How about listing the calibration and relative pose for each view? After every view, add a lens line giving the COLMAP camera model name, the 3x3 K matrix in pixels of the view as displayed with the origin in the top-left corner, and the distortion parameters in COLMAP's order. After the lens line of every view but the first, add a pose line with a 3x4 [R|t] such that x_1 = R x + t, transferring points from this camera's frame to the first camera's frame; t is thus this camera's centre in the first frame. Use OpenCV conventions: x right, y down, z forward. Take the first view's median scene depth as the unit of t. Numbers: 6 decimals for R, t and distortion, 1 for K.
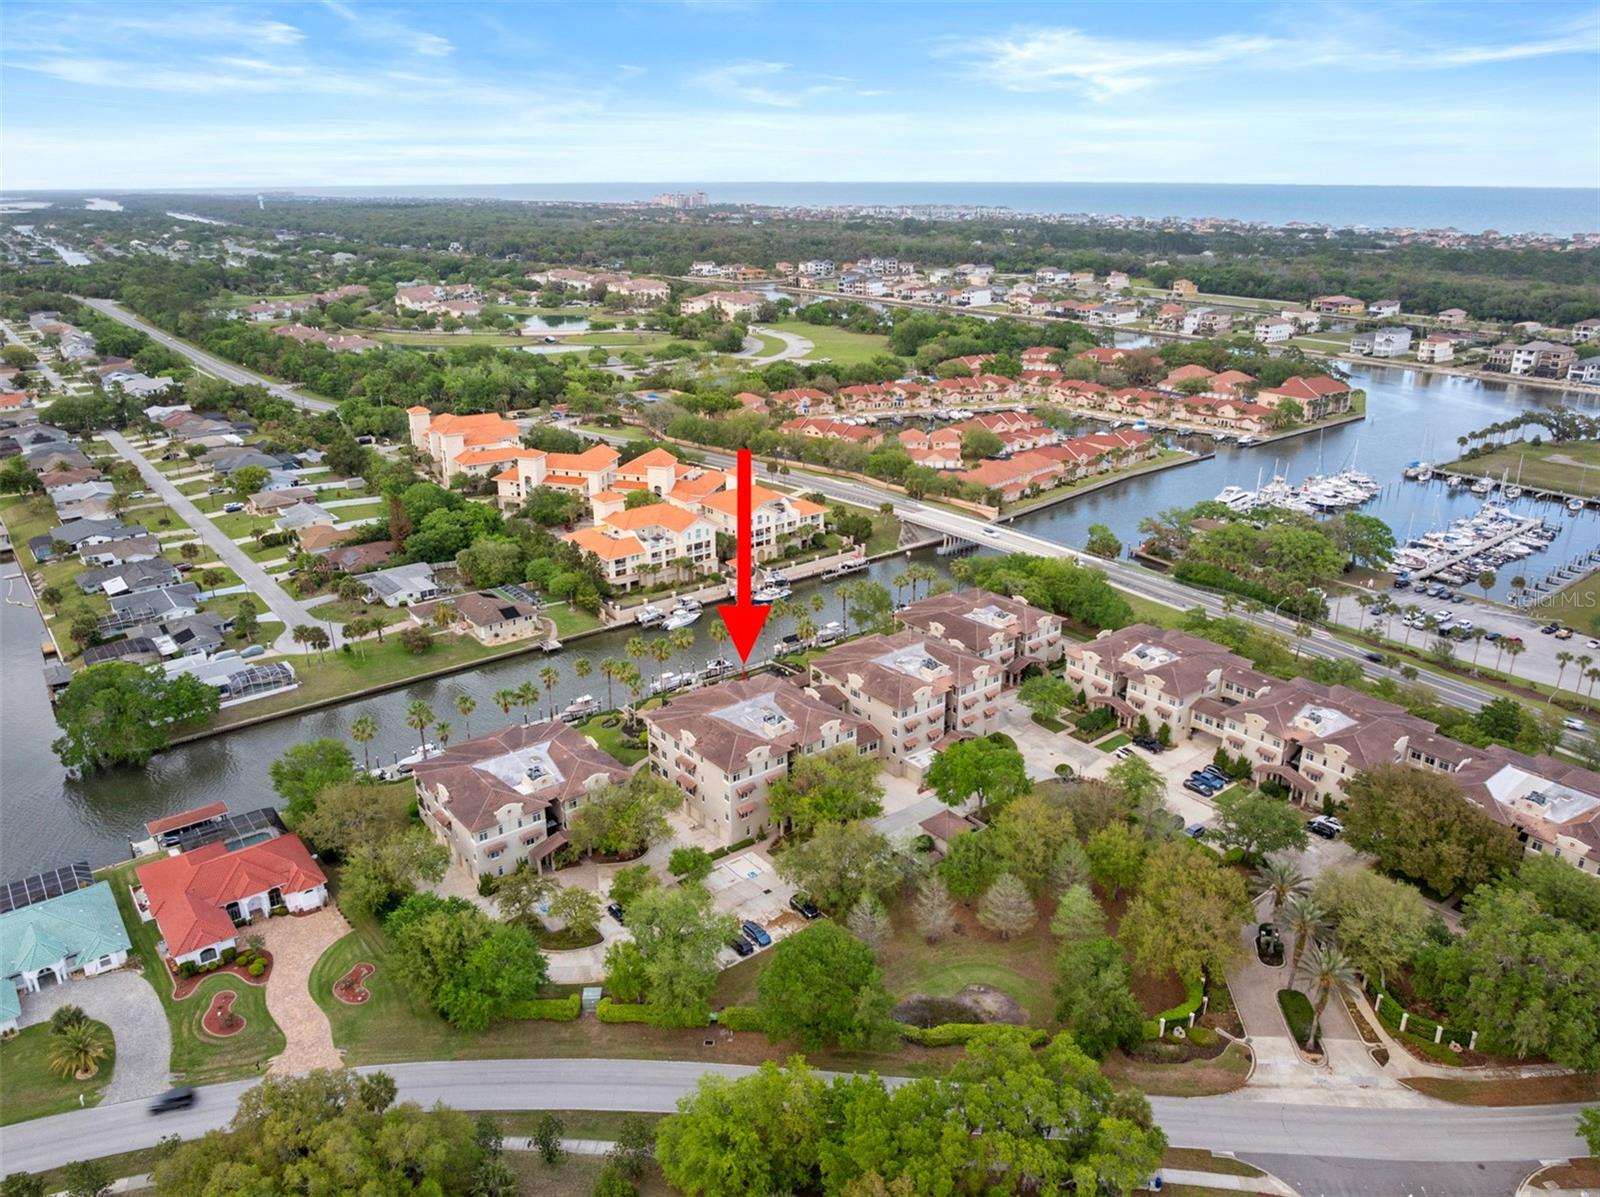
lens RADIAL K [[1130.9, 0, 795.4], [0, 1130.9, 611.9], [0, 0, 1]] dist [-0.038965, 0.005008]
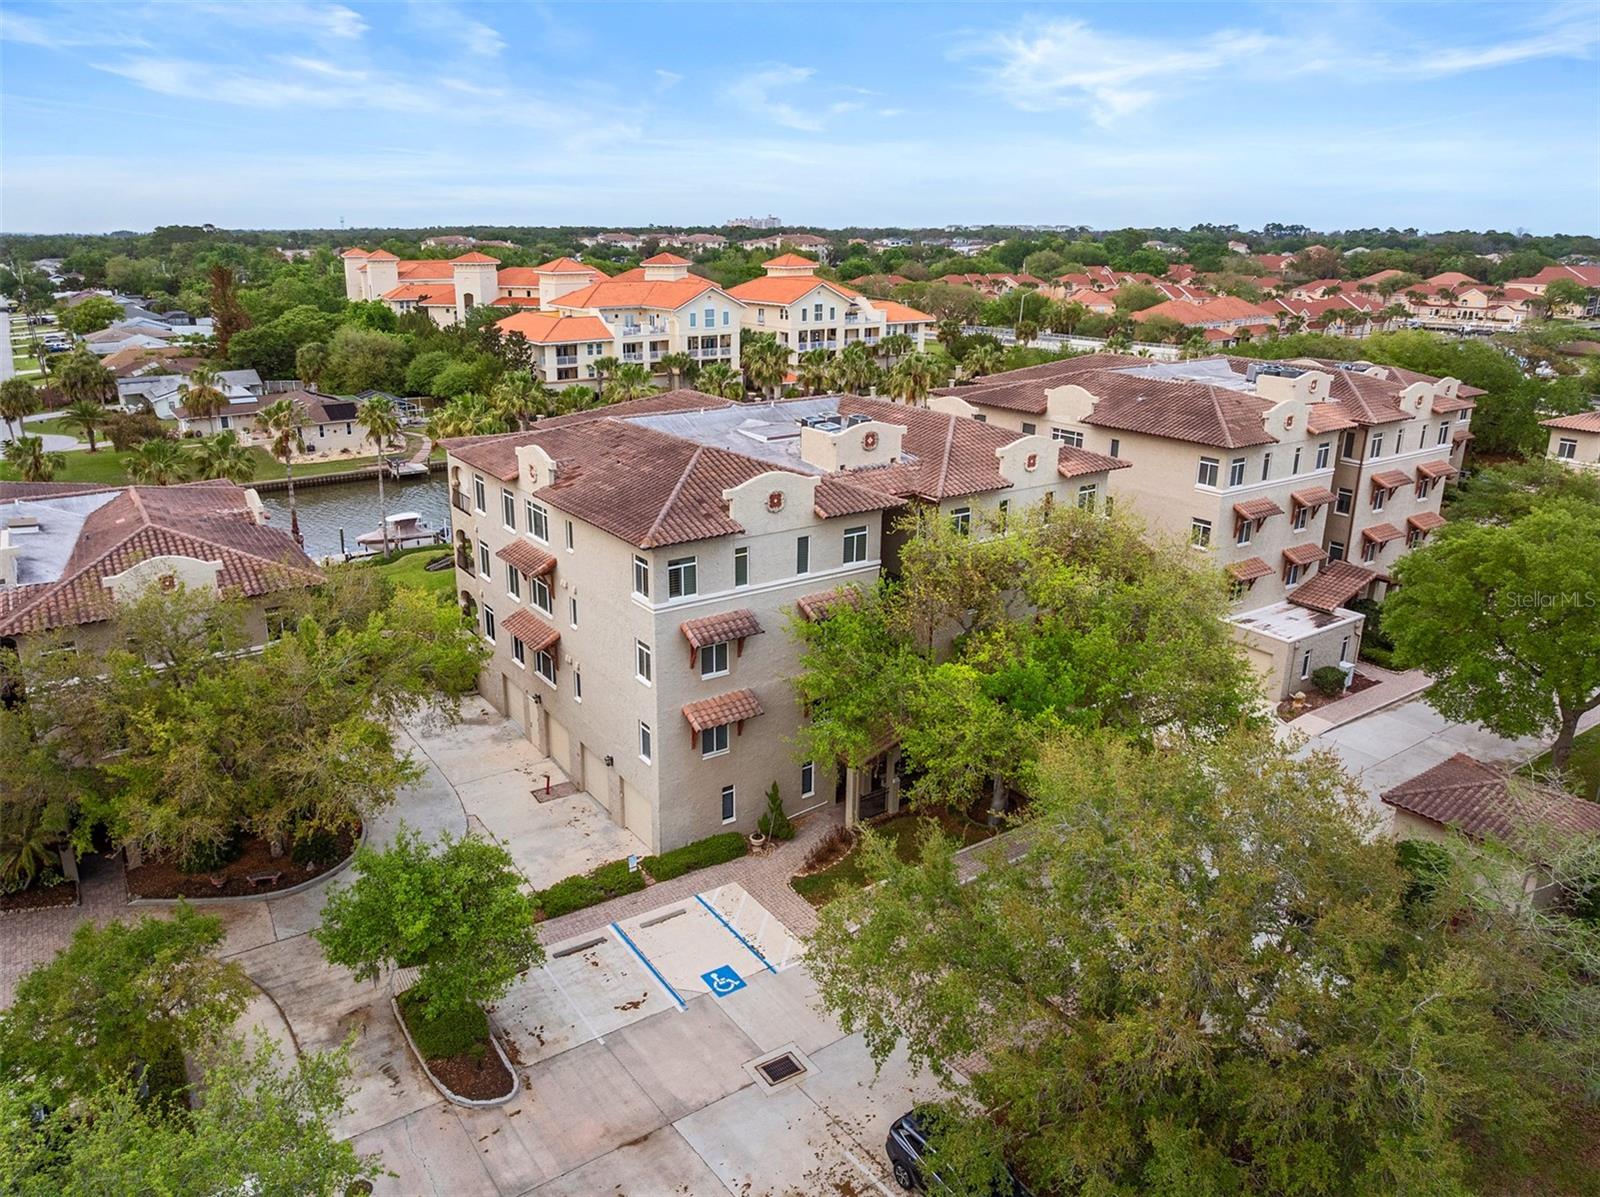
lens RADIAL K [[1130.9, 0, 790.8], [0, 1130.9, 585.1], [0, 0, 1]] dist [-0.038965, 0.005008]
pose [[0.997842, 0.029776, -0.058519, -0.010829], [-0.032986, 0.997959, -0.054673, 0.135071], [0.056772, 0.056485, 0.996788, 0.630525]]
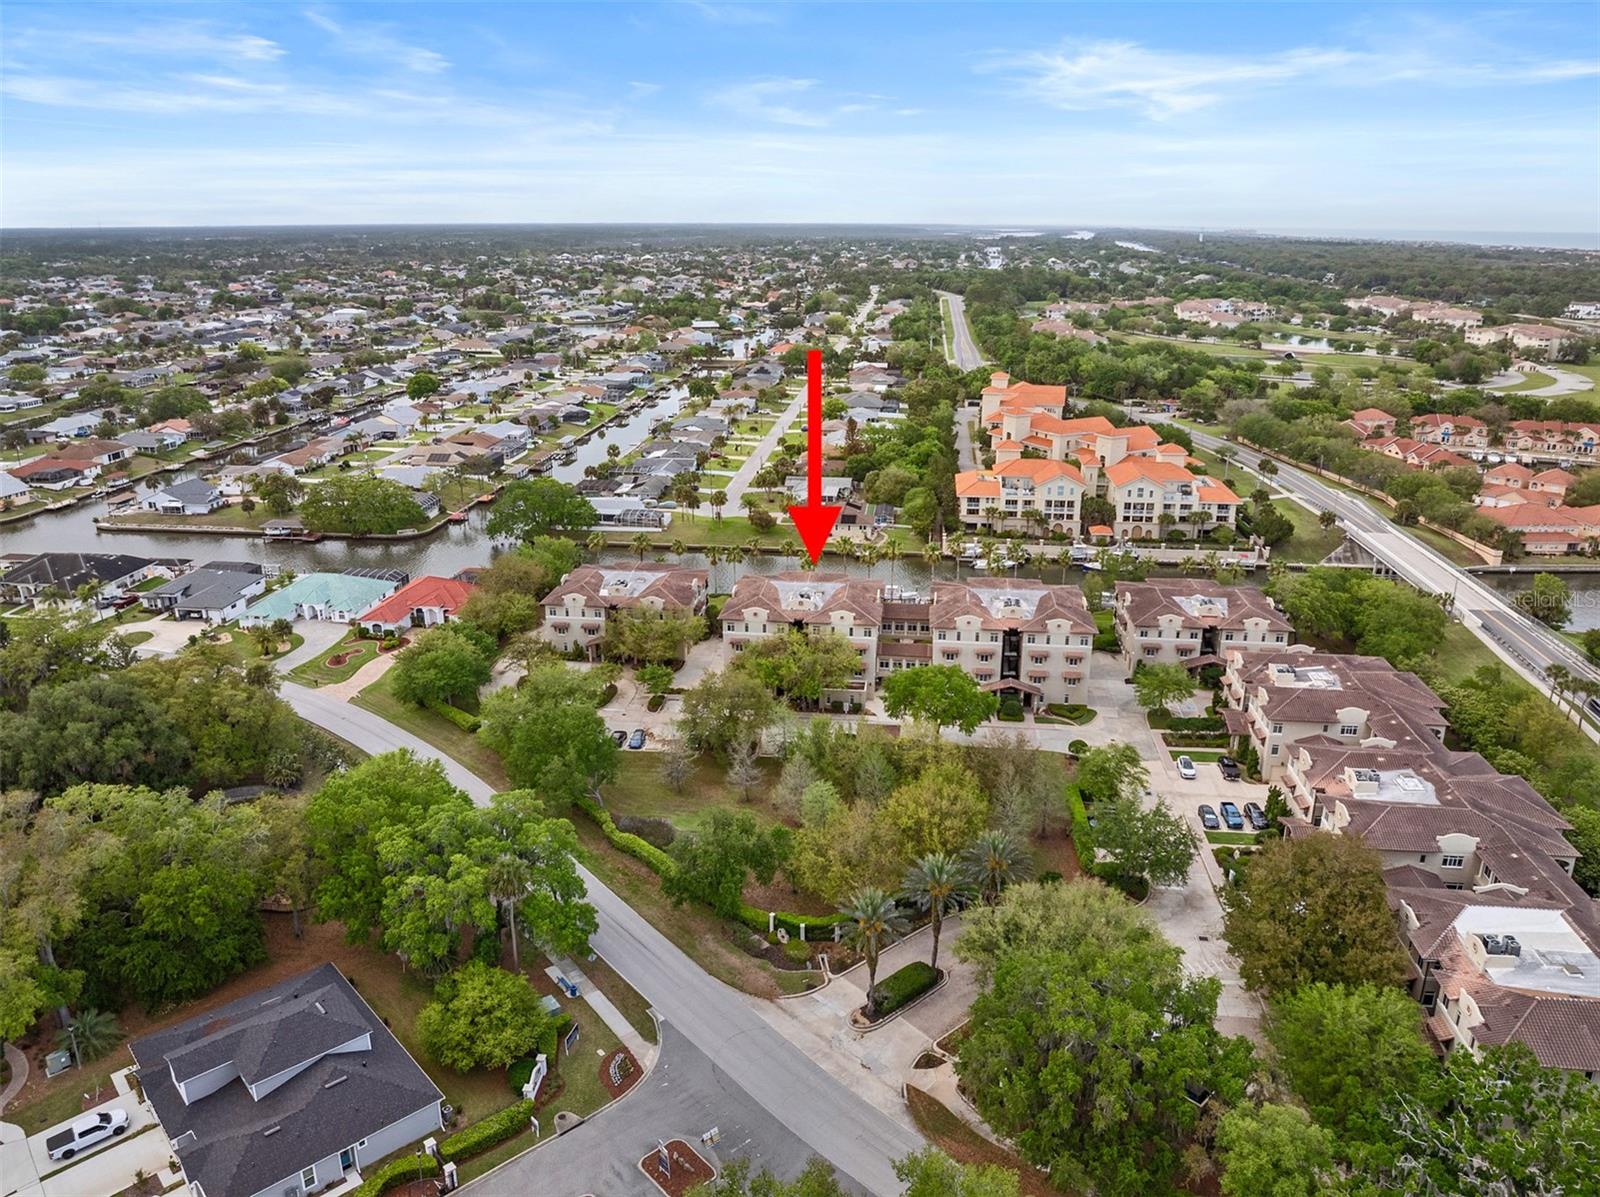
lens RADIAL K [[1130.9, 0, 784.5], [0, 1130.9, 602.0], [0, 0, 1]] dist [-0.038965, 0.005008]
pose [[0.711449, 0.230261, -0.663943, 0.589252], [-0.256006, 0.964794, 0.060275, 0.036773], [0.654447, 0.127091, 0.745350, 0.184276]]
